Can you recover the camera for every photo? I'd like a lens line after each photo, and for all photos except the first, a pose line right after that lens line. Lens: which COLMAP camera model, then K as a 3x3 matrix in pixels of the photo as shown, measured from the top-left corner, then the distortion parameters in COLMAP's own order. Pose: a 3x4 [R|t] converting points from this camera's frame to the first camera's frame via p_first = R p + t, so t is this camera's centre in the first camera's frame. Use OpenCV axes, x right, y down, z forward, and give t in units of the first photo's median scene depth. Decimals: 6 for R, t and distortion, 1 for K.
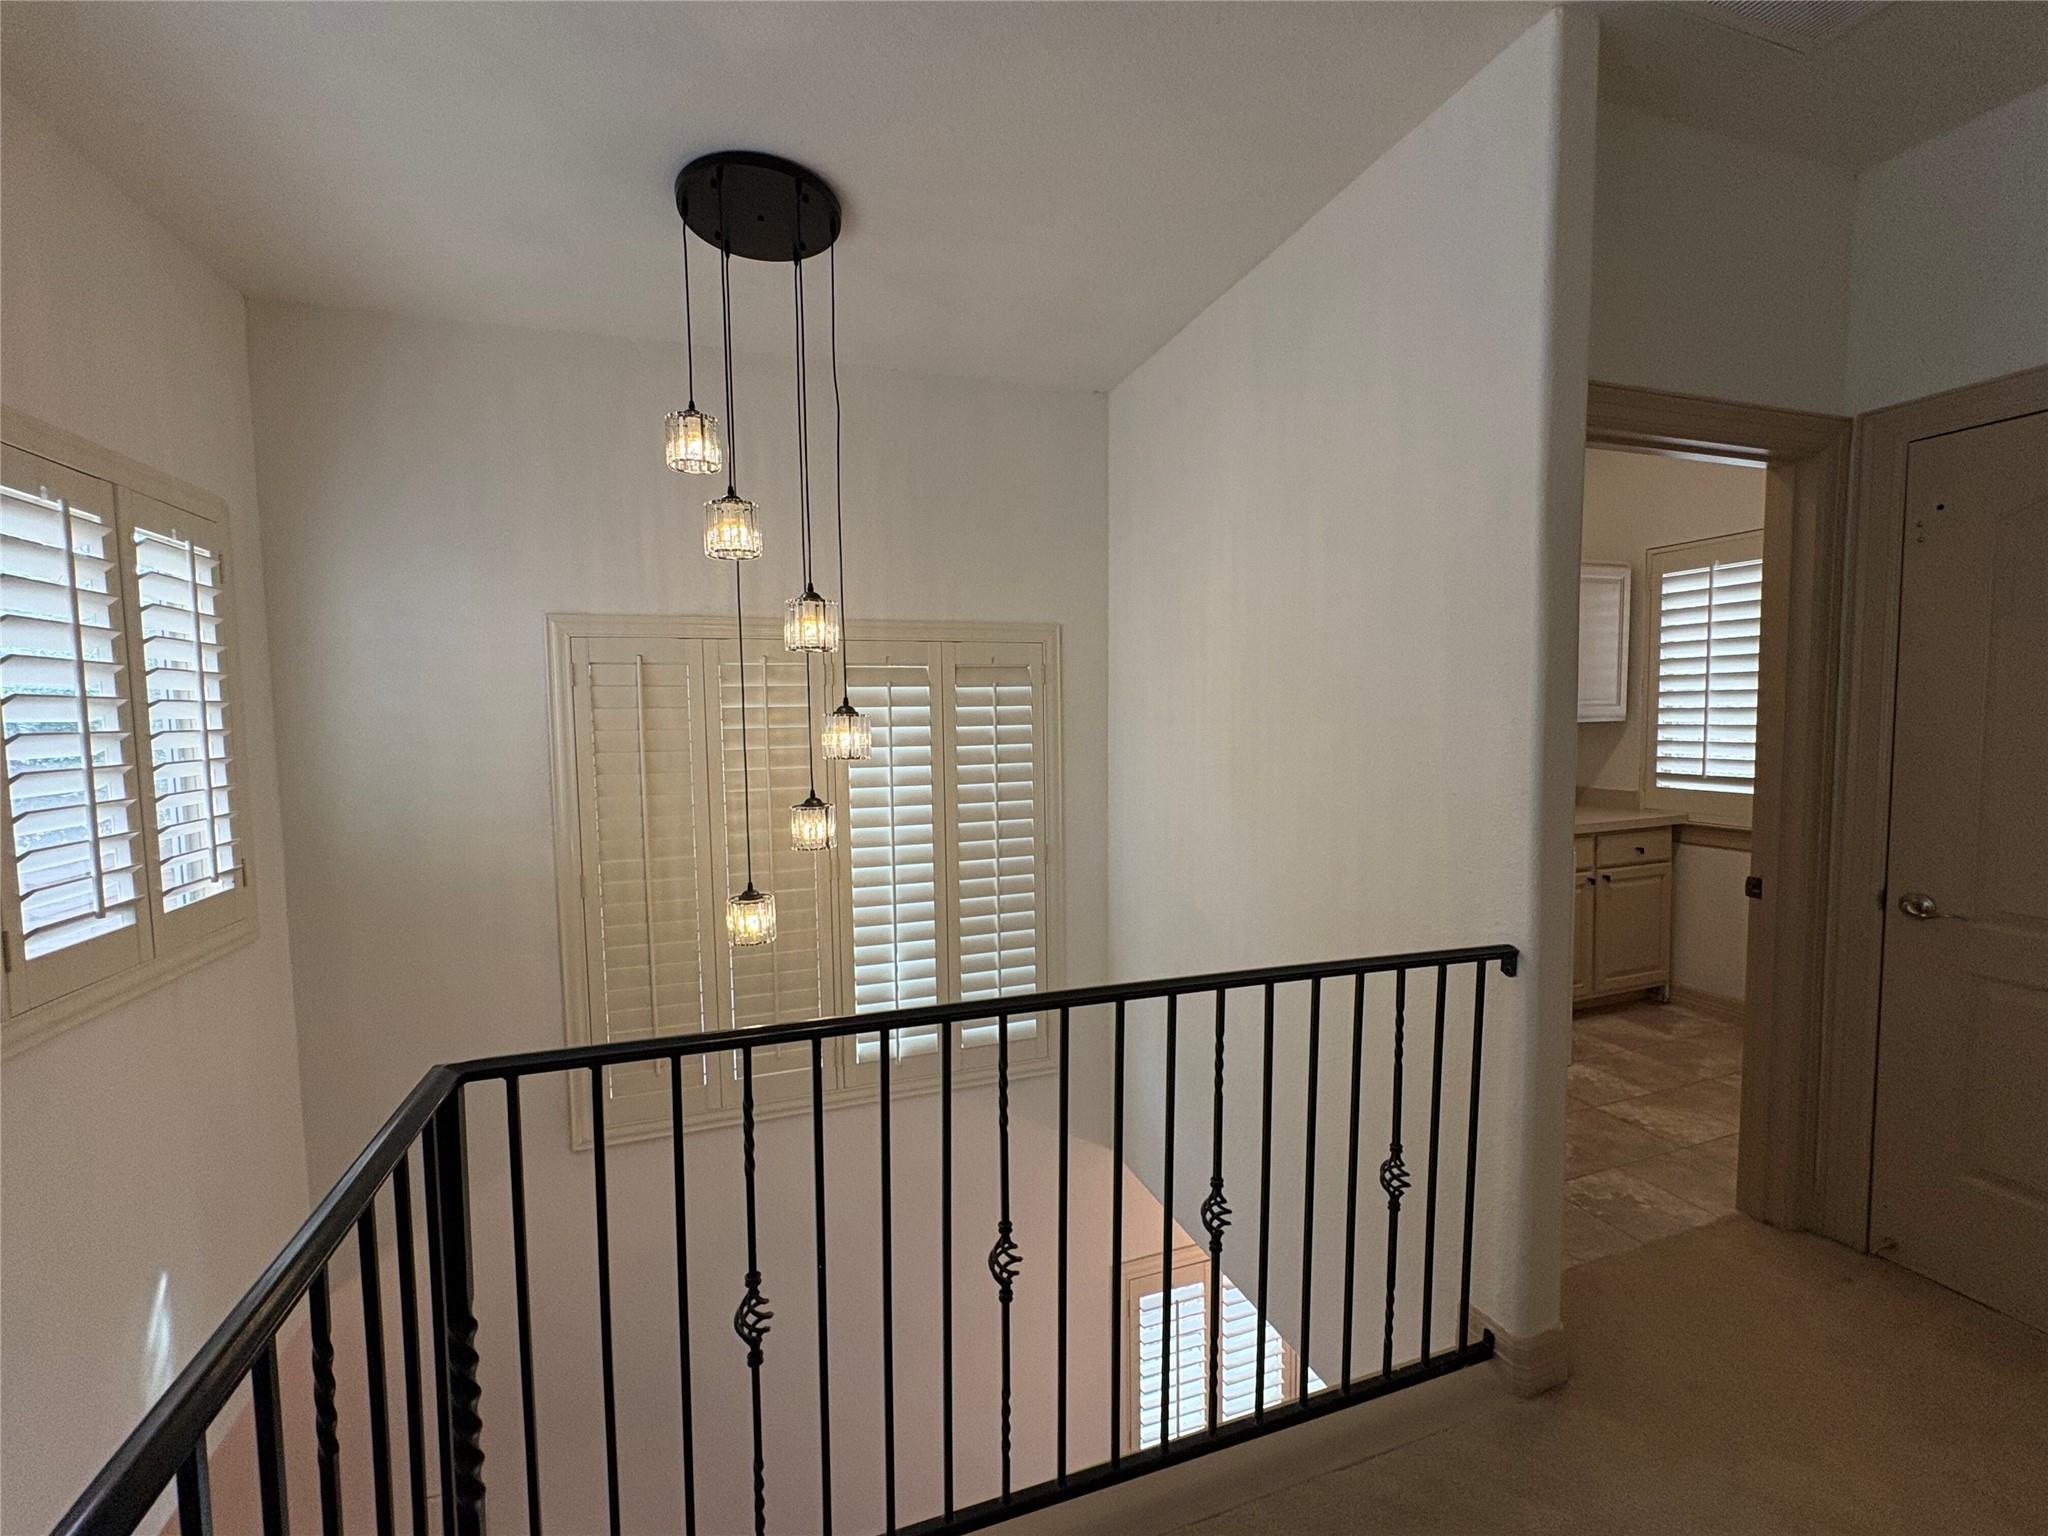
lens RADIAL K [[849.4, 0, 1031.1], [0, 849.4, 763.5], [0, 0, 1]] dist [0.001176, -0.000029]
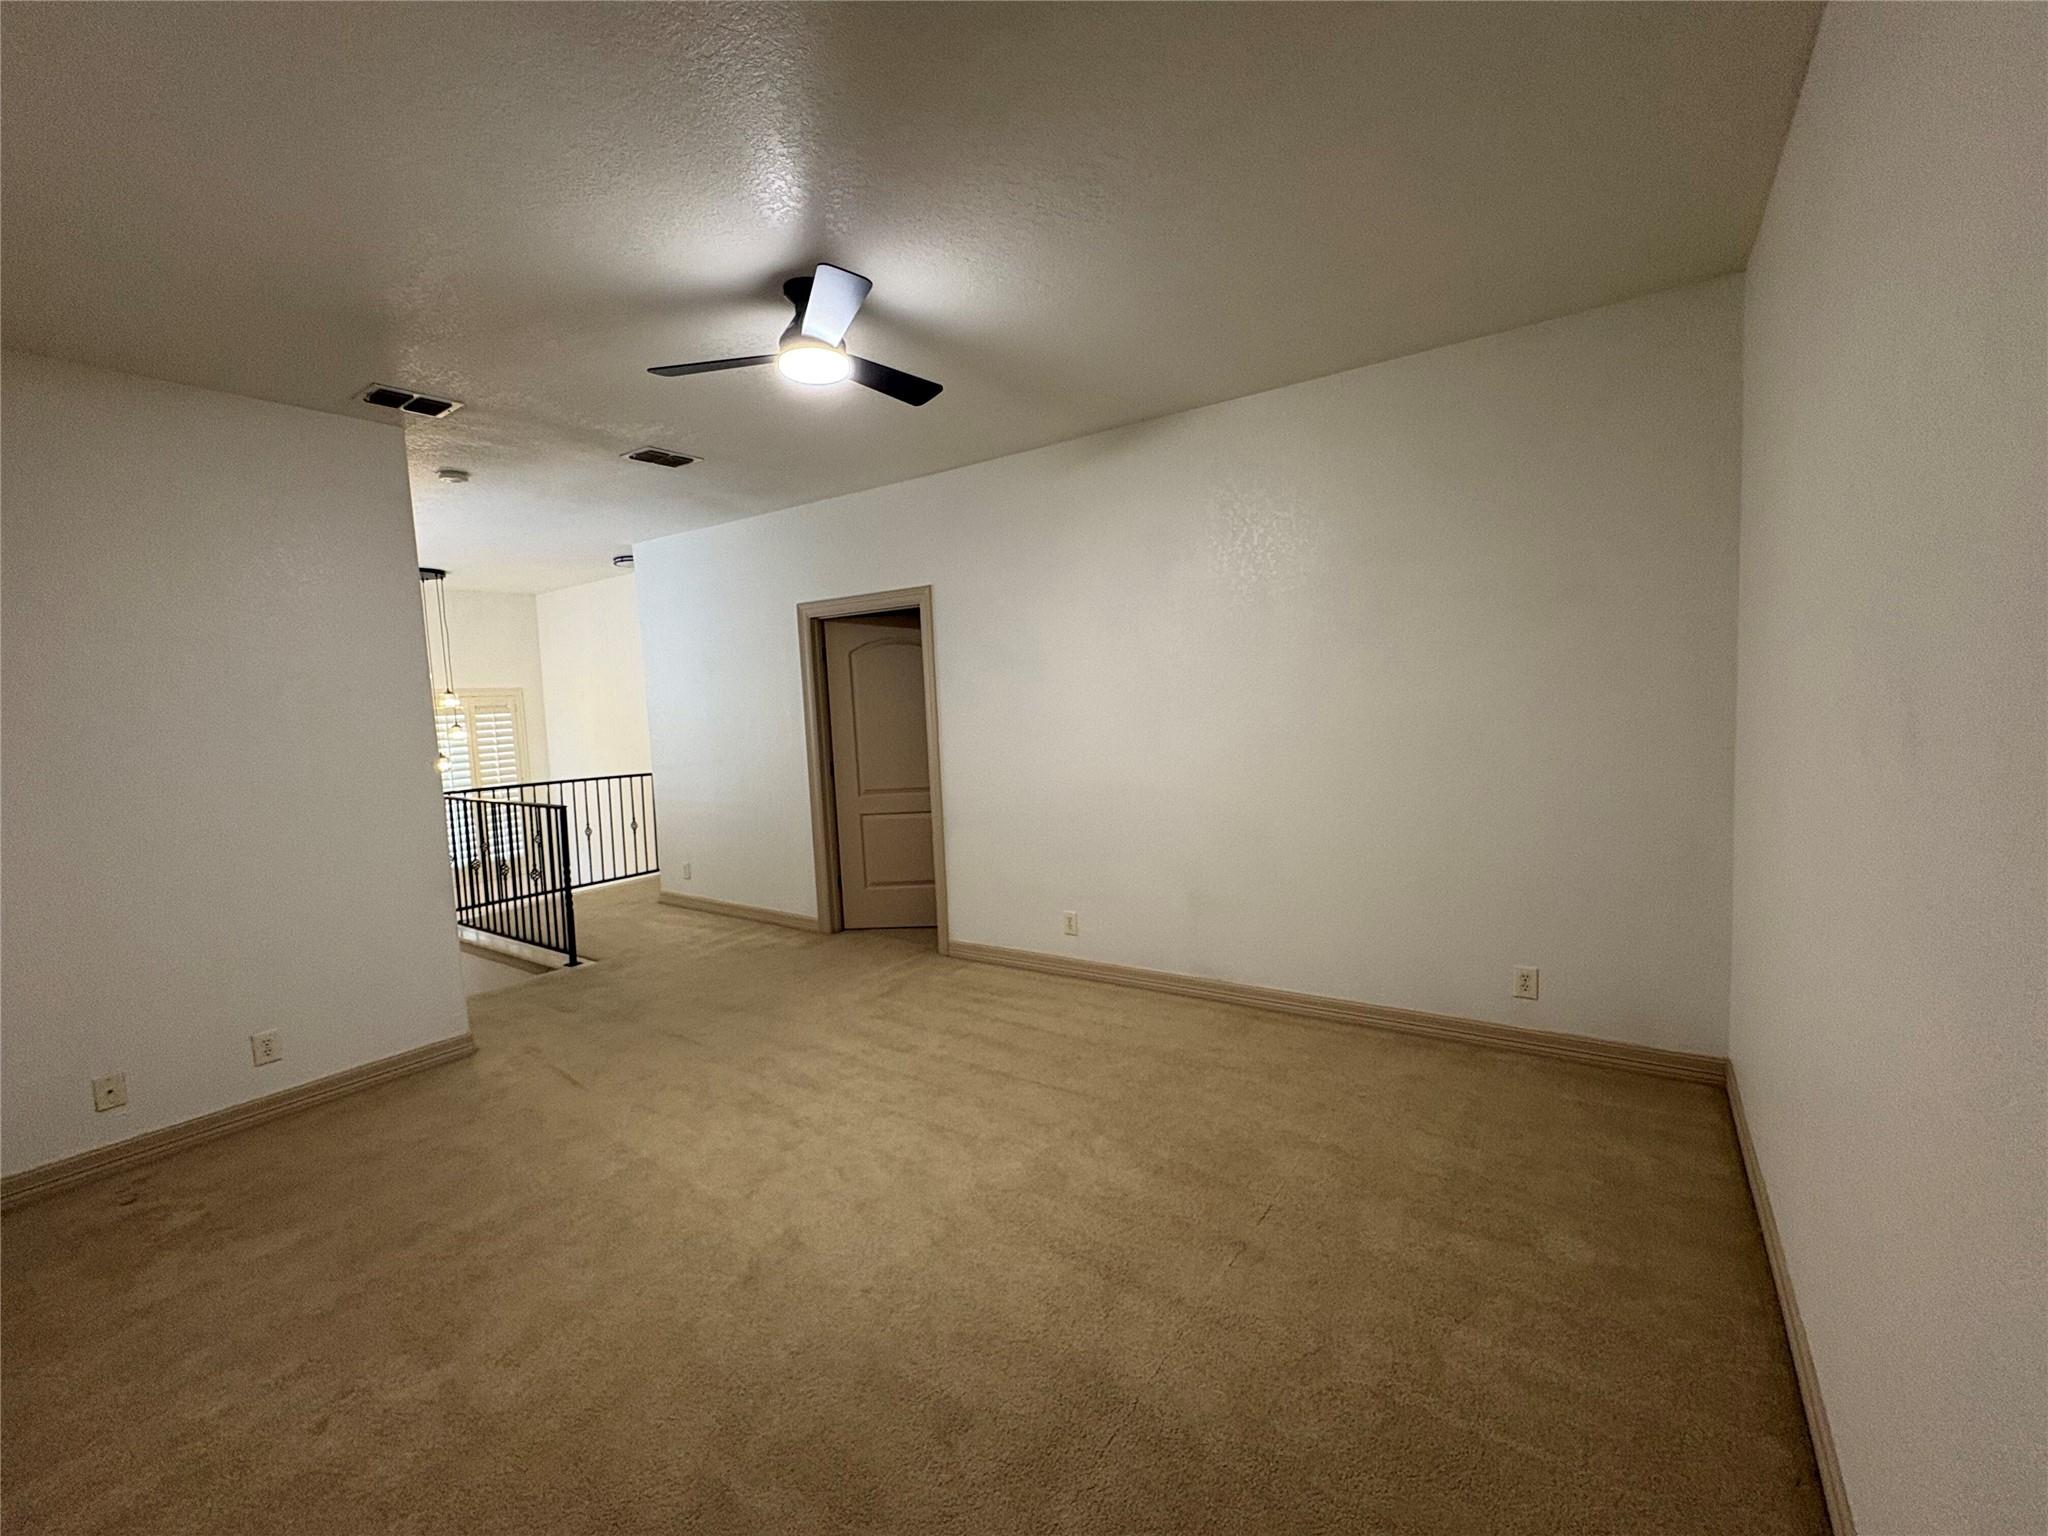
lens RADIAL K [[849.4, 0, 1027.8], [0, 849.4, 755.2], [0, 0, 1]] dist [0.001176, -0.000029]
pose [[0.805767, -0.066189, 0.588522, -0.435586], [0.070040, 0.997411, 0.016280, 0.169807], [-0.588076, 0.028102, 0.808317, -3.302709]]
